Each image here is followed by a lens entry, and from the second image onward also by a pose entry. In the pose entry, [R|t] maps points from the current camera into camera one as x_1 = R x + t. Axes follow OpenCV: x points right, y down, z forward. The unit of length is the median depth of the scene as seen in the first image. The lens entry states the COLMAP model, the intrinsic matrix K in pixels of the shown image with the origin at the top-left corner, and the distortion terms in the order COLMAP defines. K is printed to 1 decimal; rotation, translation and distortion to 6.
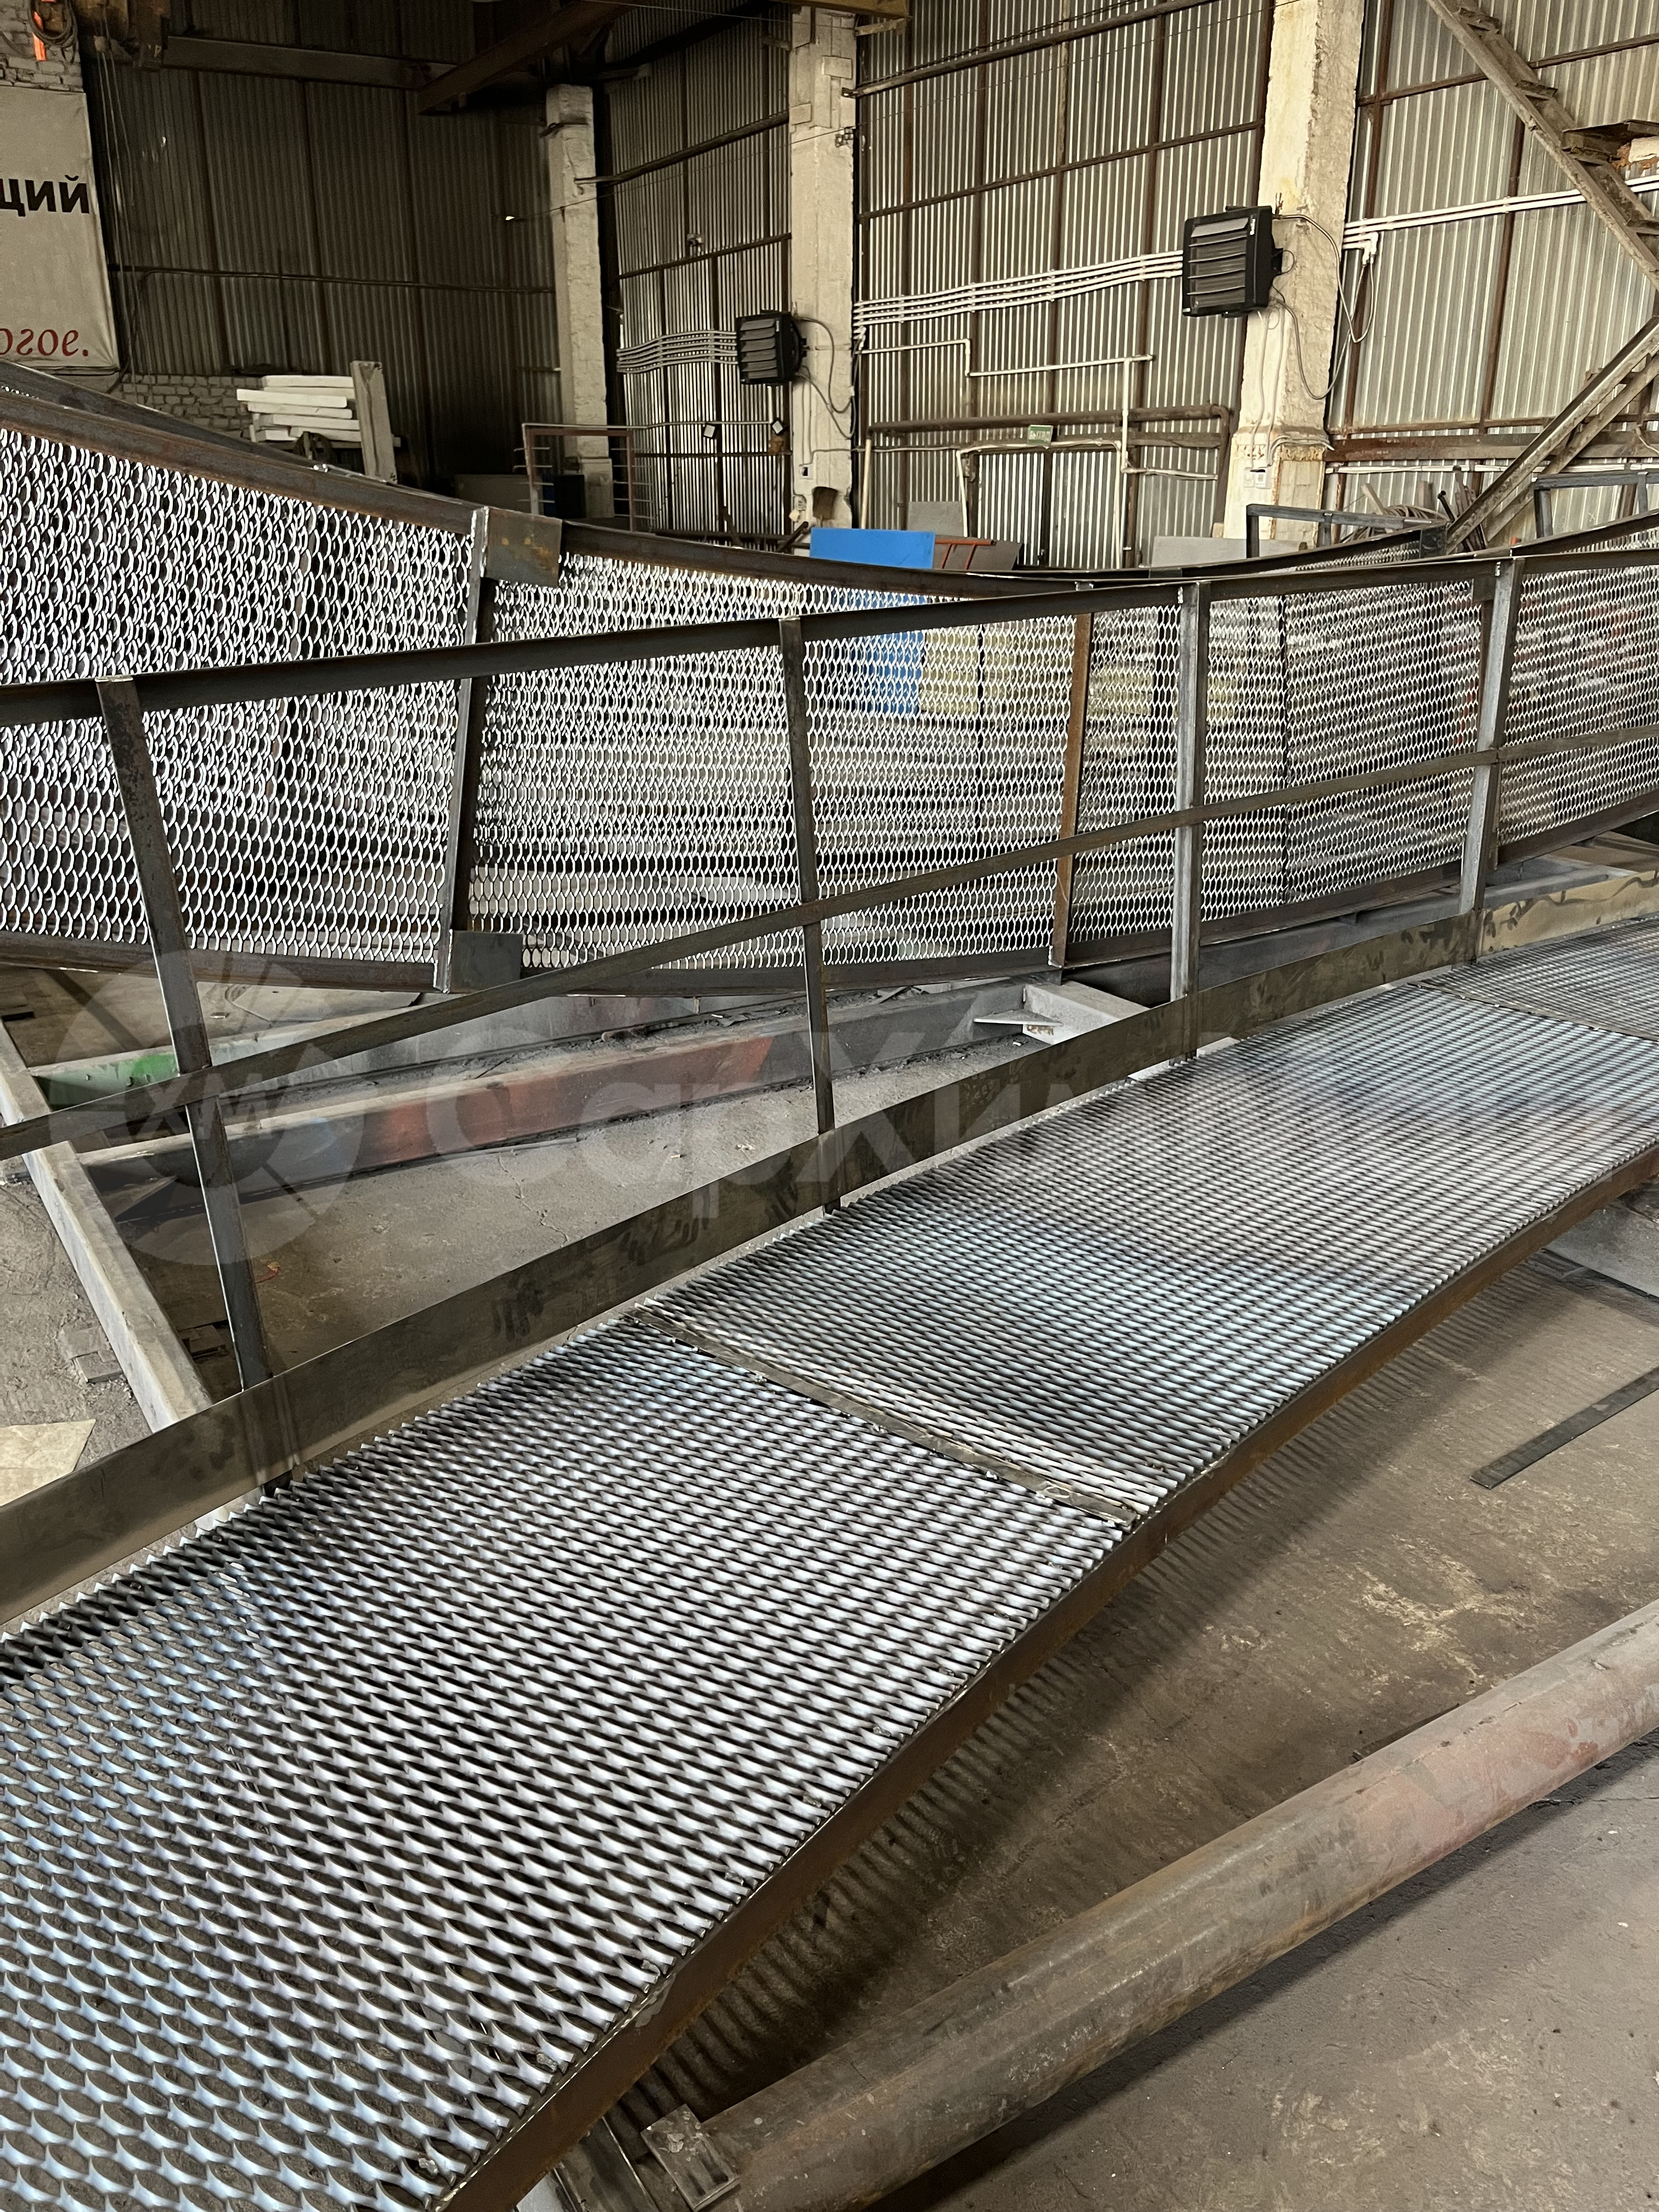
lens RADIAL K [[1756.3, 0, 829.5], [0, 1756.3, 1106.0], [0, 0, 1]] dist [0.059818, -0.092794]
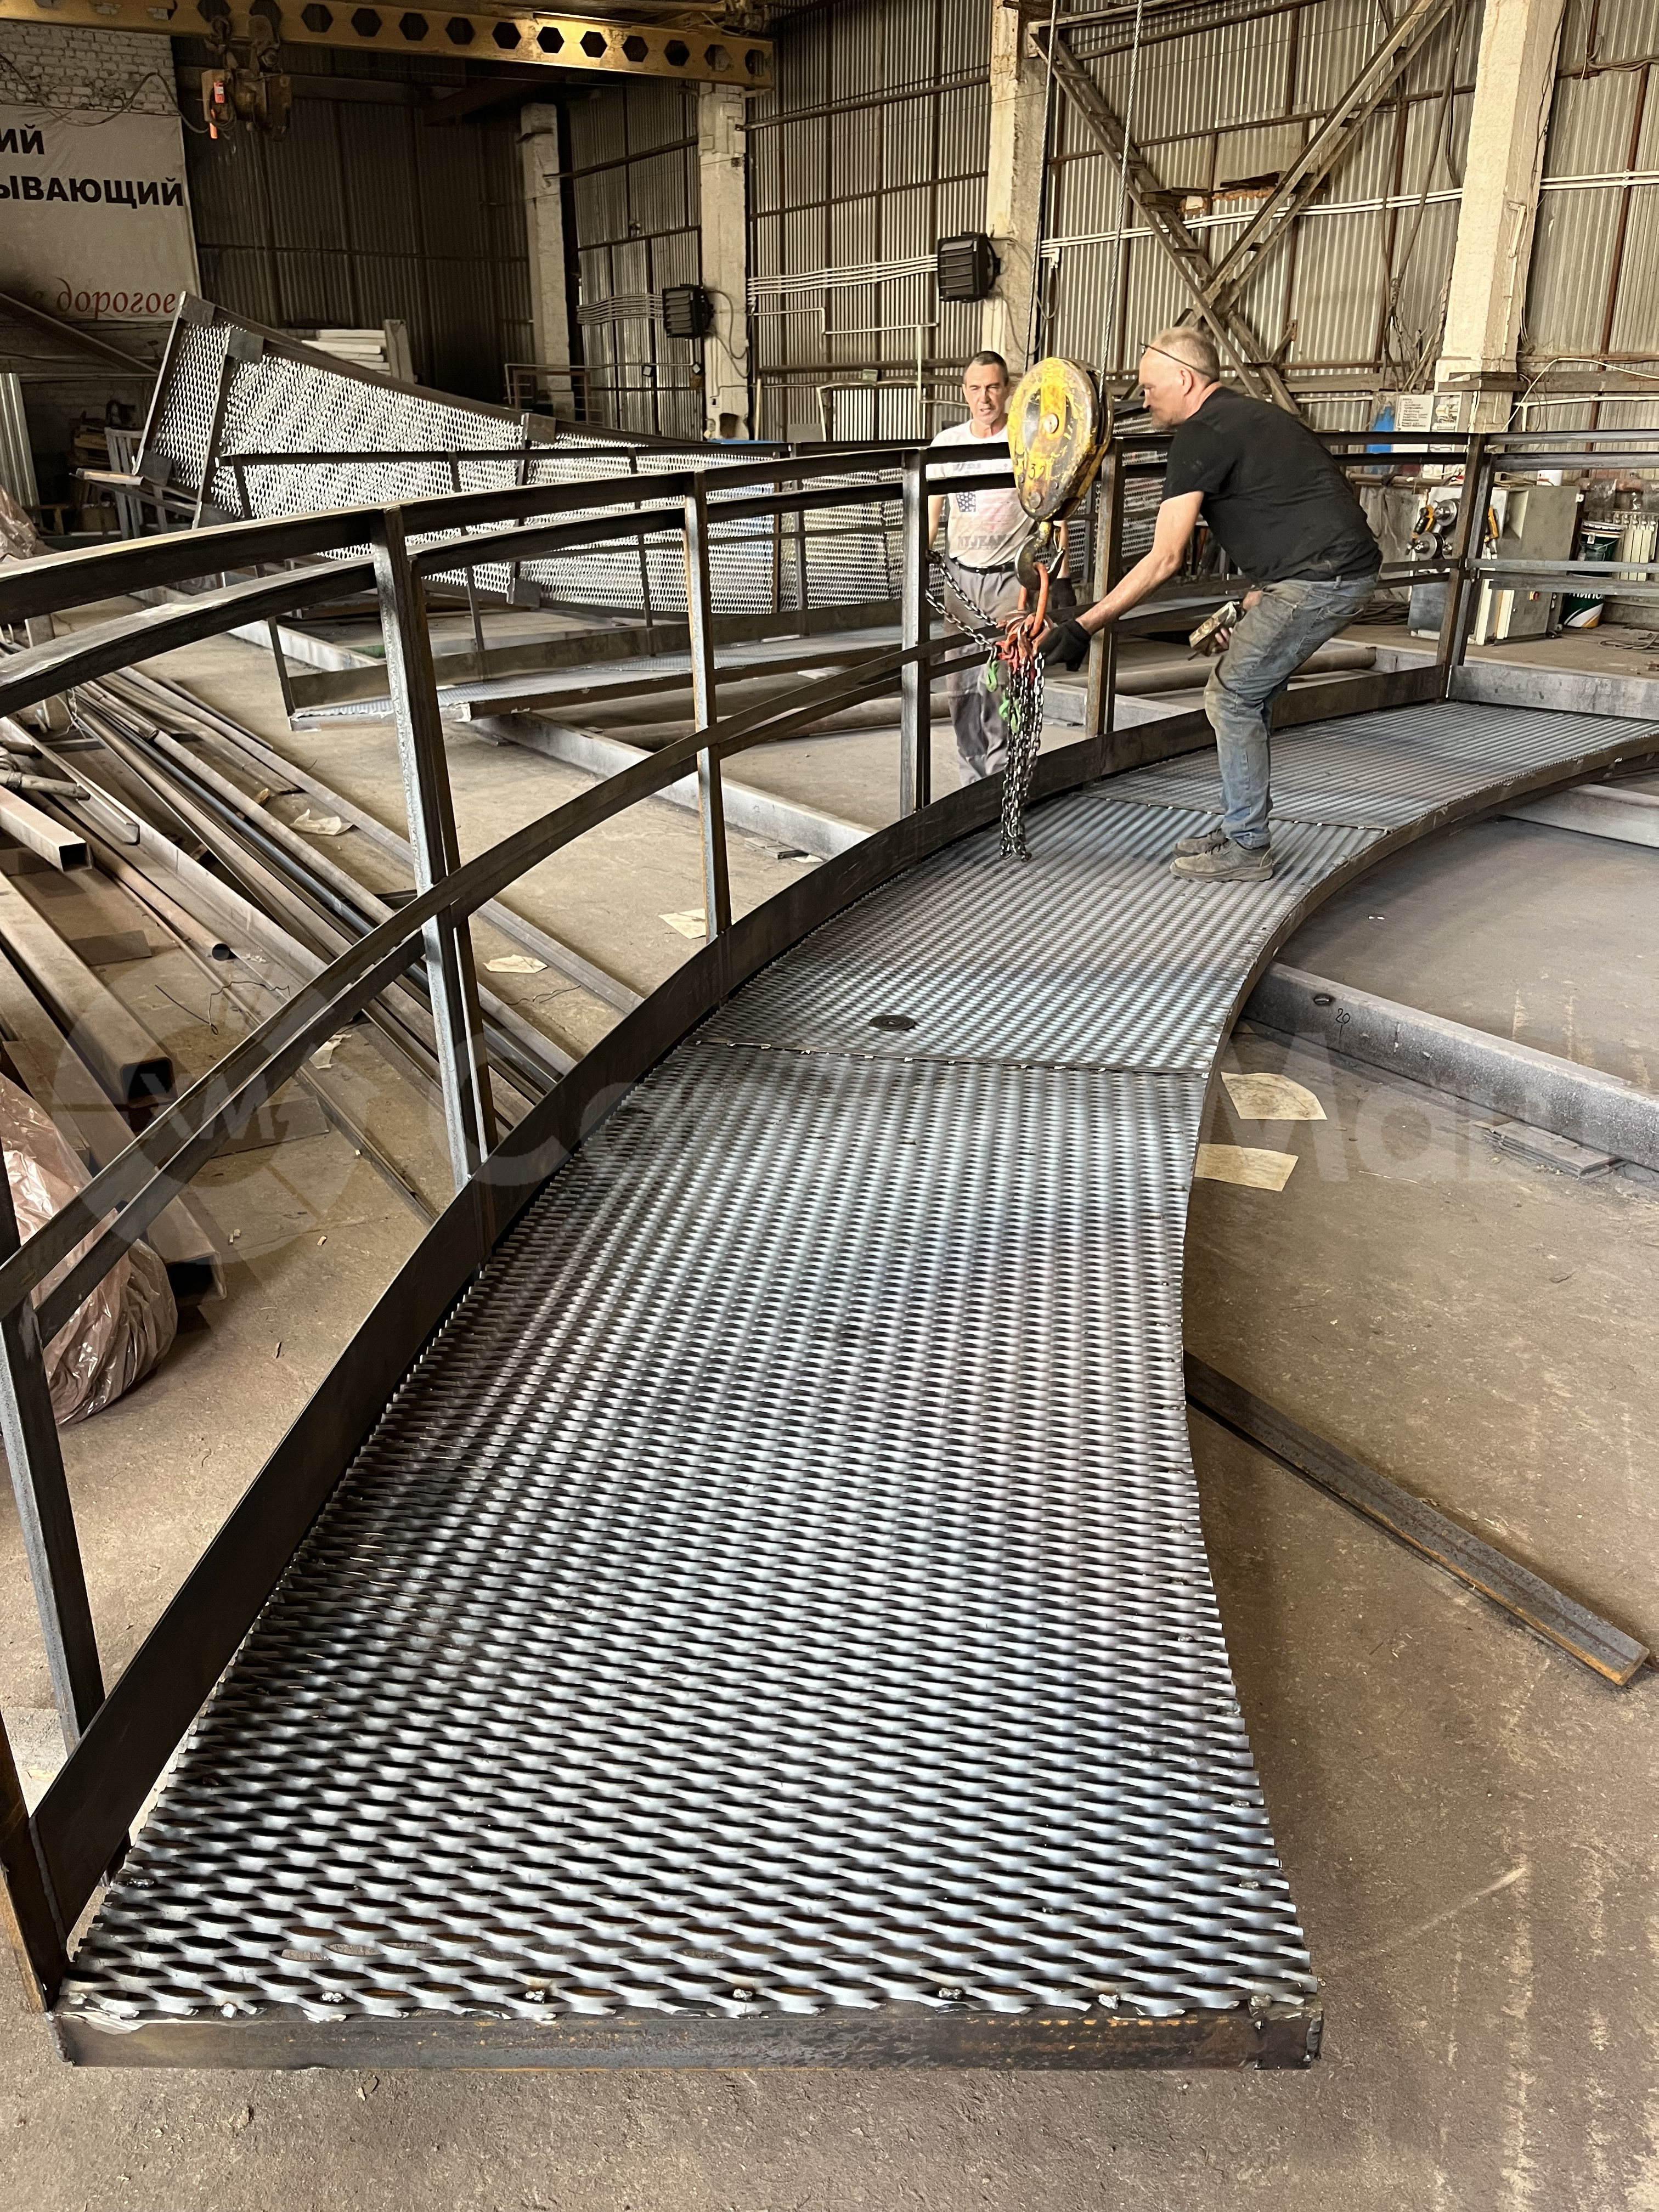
lens RADIAL K [[1694.5, 0, 816.2], [0, 1694.5, 1073.9], [0, 0, 1]] dist [0.087189, -0.128278]
pose [[0.999875, -0.004642, 0.015138, 0.043712], [0.004204, 0.999576, 0.028825, 0.129217], [-0.015265, -0.028758, 0.999470, -0.357845]]
